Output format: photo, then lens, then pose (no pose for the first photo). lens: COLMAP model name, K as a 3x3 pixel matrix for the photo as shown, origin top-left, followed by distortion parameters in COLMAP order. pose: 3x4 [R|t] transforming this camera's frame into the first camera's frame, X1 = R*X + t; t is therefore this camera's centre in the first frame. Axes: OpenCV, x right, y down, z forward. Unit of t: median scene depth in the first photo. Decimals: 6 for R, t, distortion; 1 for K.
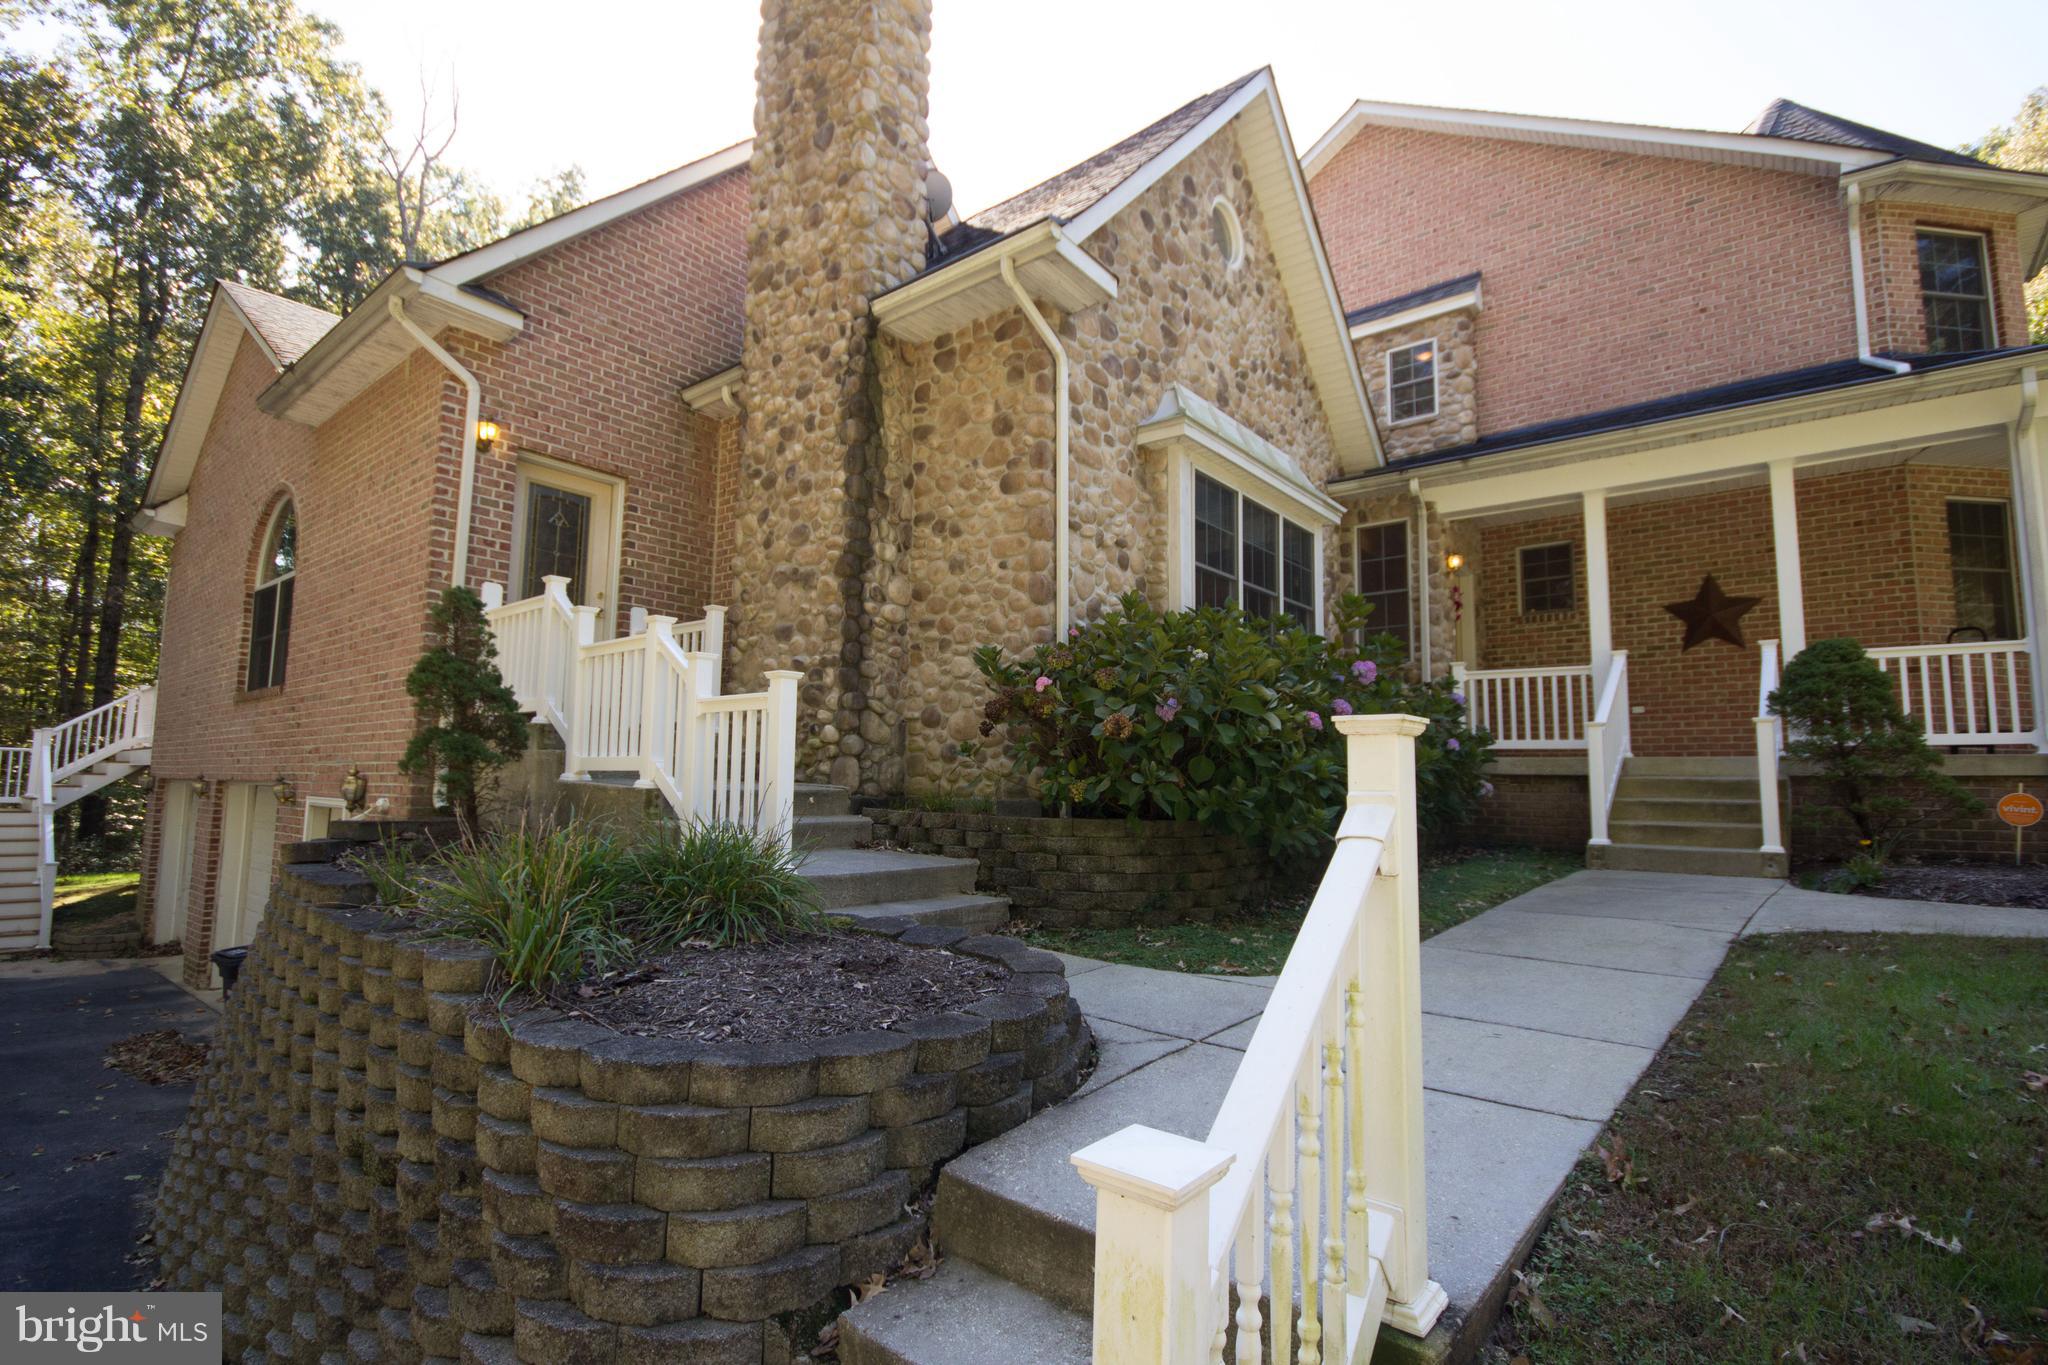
lens RADIAL K [[952.7, 0, 1024.0], [0, 952.7, 682.5], [0, 0, 1]] dist [-0.002380, -0.000796]
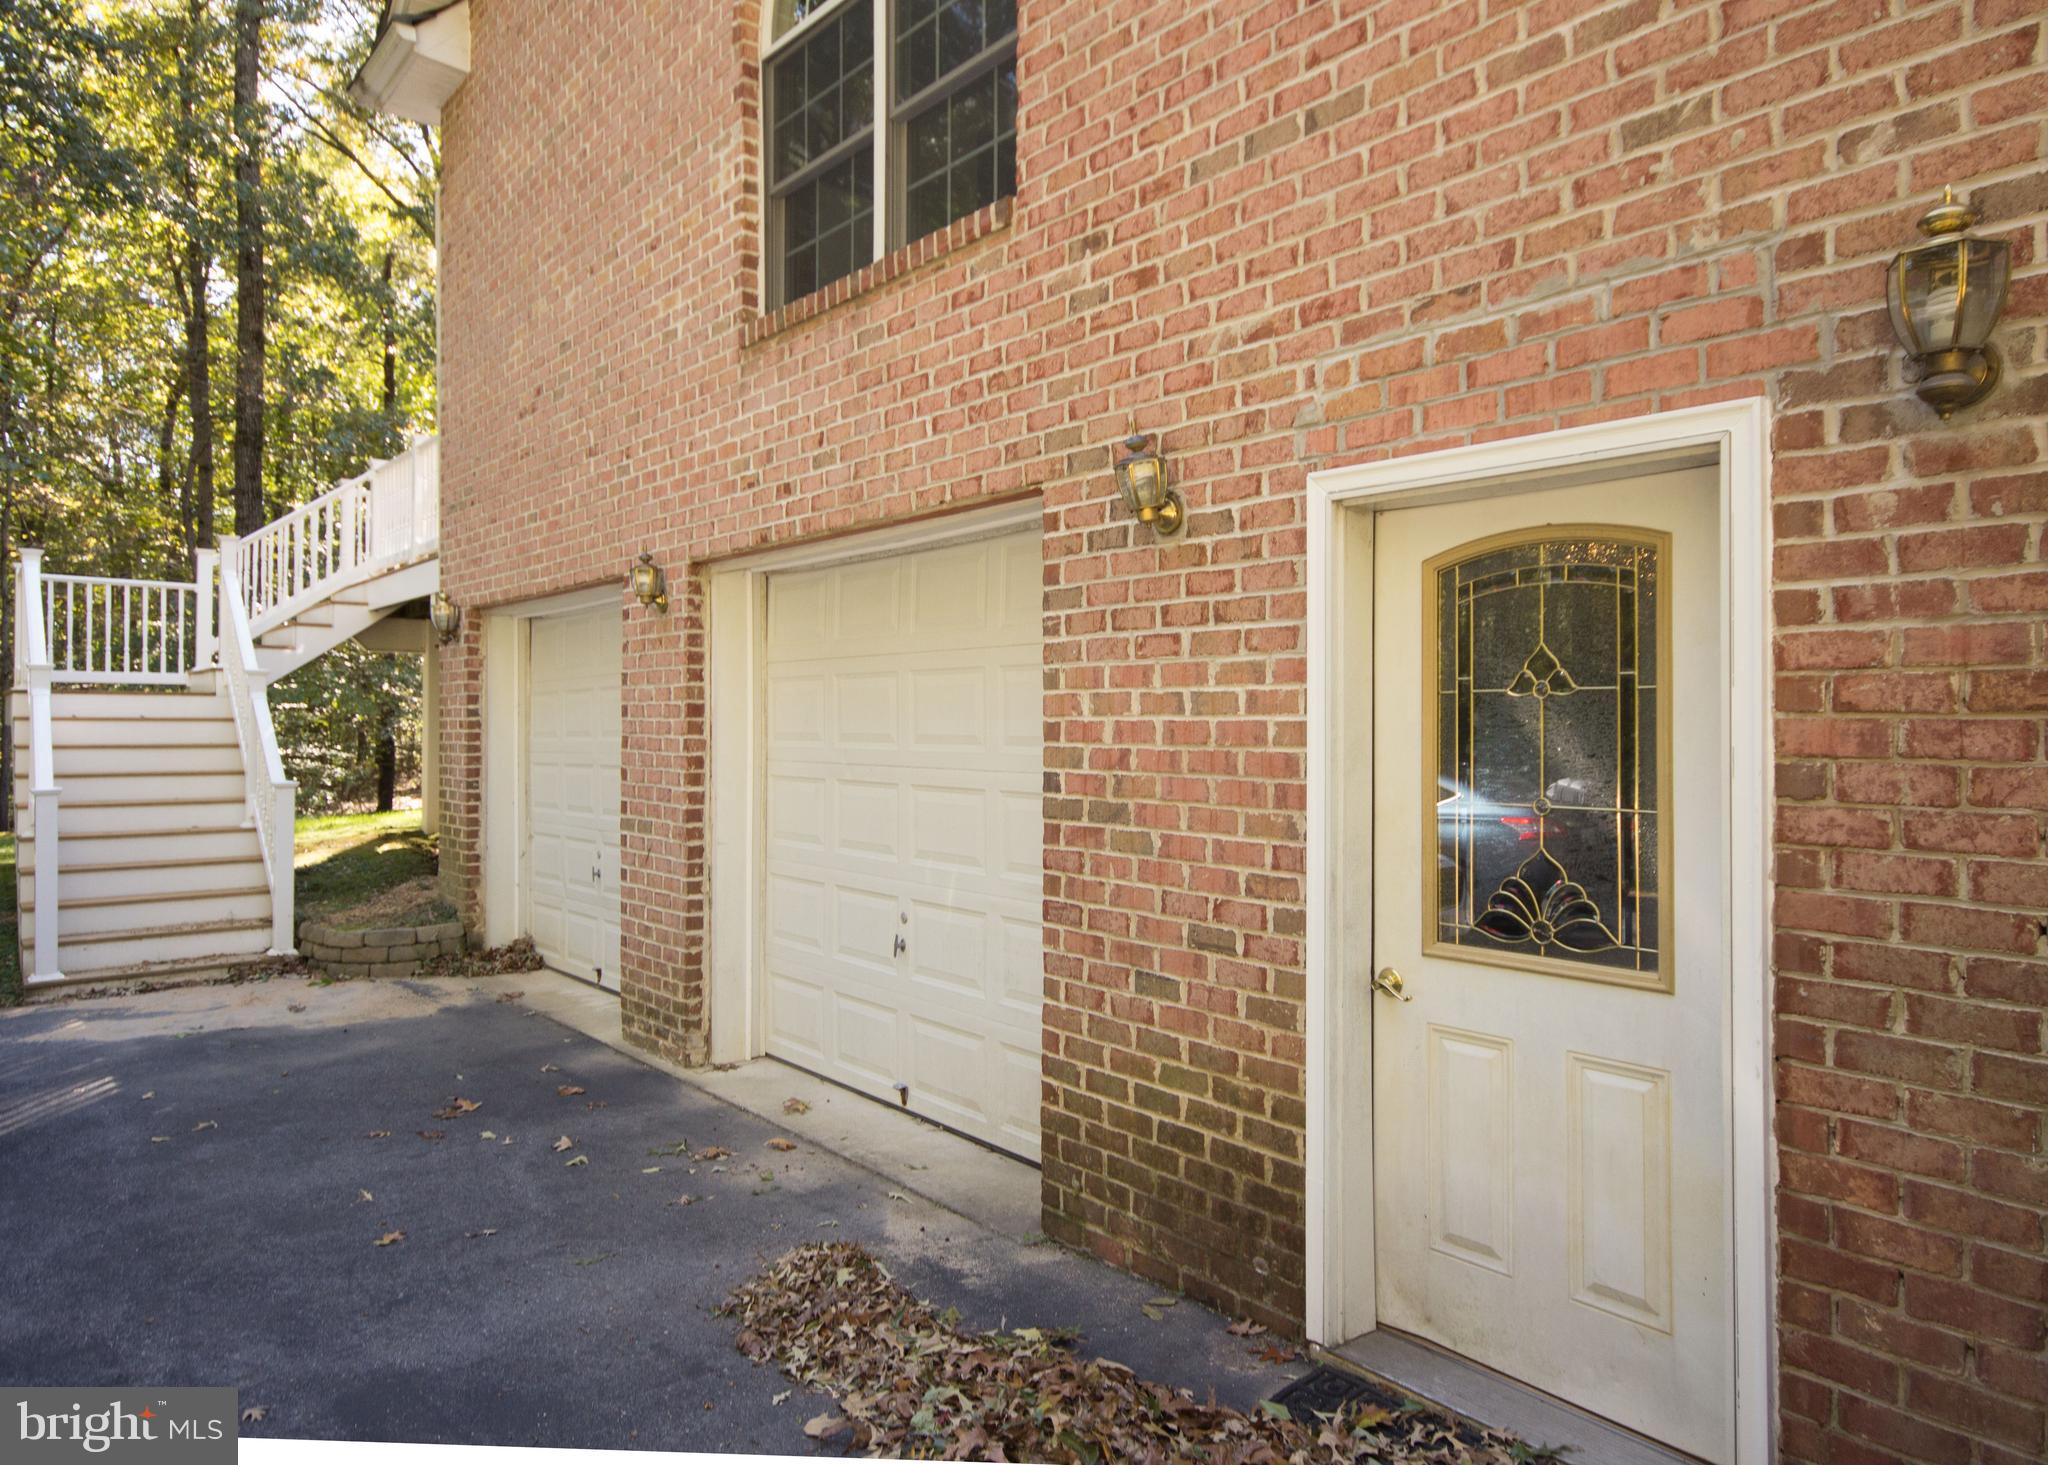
lens RADIAL K [[1114.0, 0, 1024.0], [0, 1114.0, 732.5], [0, 0, 1]] dist [-0.002519, -0.000334]
pose [[0.993672, -0.009351, -0.111932, -0.617609], [0.019935, 0.995390, 0.093817, 0.125947], [0.110539, -0.095455, 0.989277, 0.509919]]
